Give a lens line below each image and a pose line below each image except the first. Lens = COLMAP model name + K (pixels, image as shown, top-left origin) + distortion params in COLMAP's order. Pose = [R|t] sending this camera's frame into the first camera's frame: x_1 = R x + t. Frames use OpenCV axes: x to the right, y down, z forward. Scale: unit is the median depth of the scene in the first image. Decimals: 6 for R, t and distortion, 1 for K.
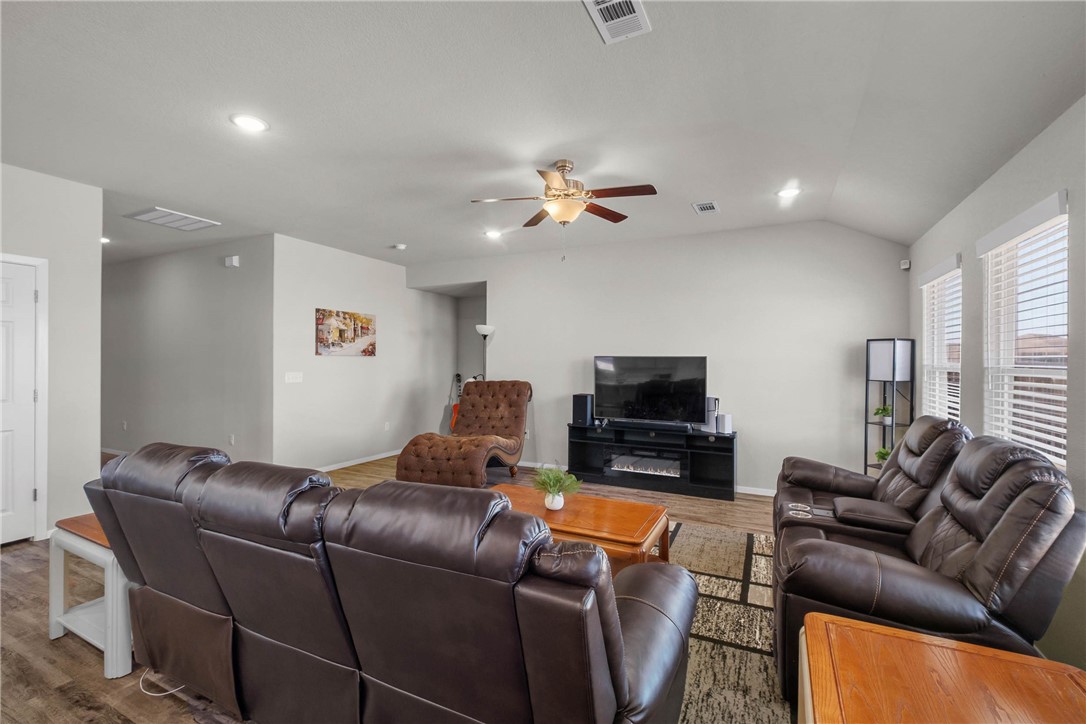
lens RADIAL K [[469.8, 0, 539.3], [0, 469.8, 373.5], [0, 0, 1]] dist [-0.001135, -0.000670]
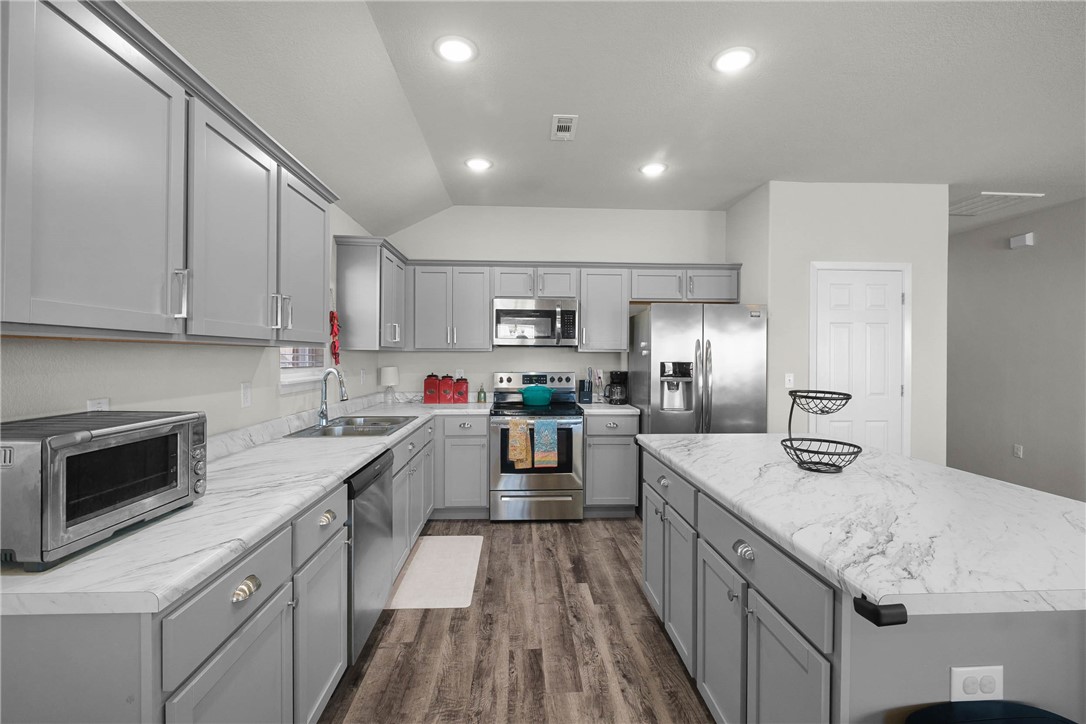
lens RADIAL K [[471.2, 0, 544.9], [0, 471.2, 356.4], [0, 0, 1]] dist [-0.000762, -0.000307]
pose [[0.494134, -0.001940, -0.869384, -0.531594], [-0.024613, 0.999565, -0.016220, 0.006796], [0.869037, 0.029413, 0.493871, -0.249627]]
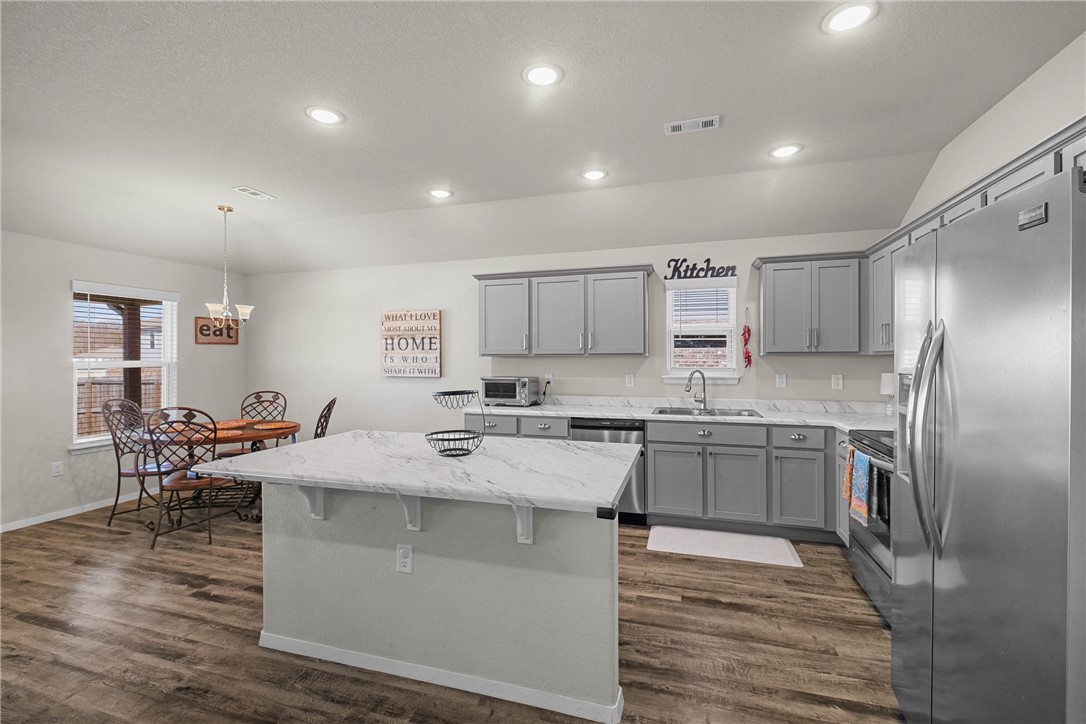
lens RADIAL K [[474.3, 0, 541.5], [0, 474.3, 359.5], [0, 0, 1]] dist [0.001022, -0.000953]
pose [[-0.986447, -0.000436, -0.164081, -0.843430], [-0.005424, 0.999537, 0.029953, -0.033964], [0.163992, 0.030437, -0.985992, 0.918984]]
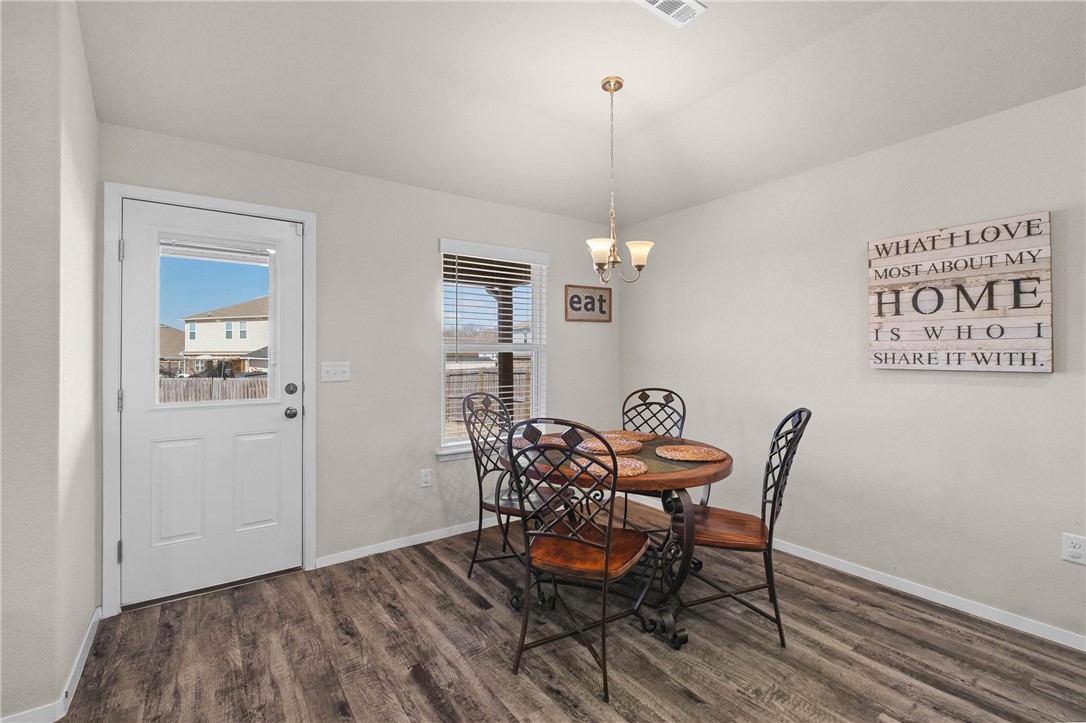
lens RADIAL K [[481.1, 0, 541.0], [0, 481.1, 352.9], [0, 0, 1]] dist [-0.000285, -0.000361]
pose [[-0.882204, 0.001980, 0.470863, -0.498542], [0.013240, 0.999700, 0.020603, 0.018134], [-0.470681, 0.024410, -0.881966, 0.298175]]
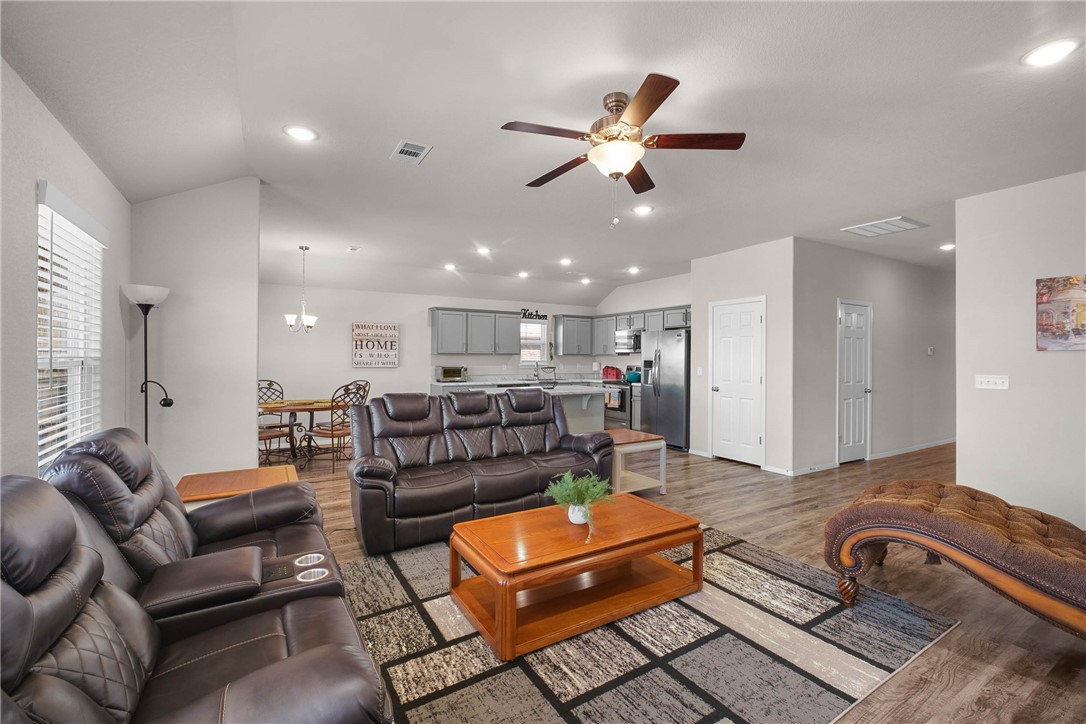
lens RADIAL K [[471.2, 0, 544.9], [0, 471.2, 356.4], [0, 0, 1]] dist [-0.000762, -0.000307]
pose [[-0.533949, -0.008377, -0.845475, 0.716574], [-0.029555, 0.999525, 0.008762, -0.026741], [0.845000, 0.029667, -0.533943, 1.228974]]
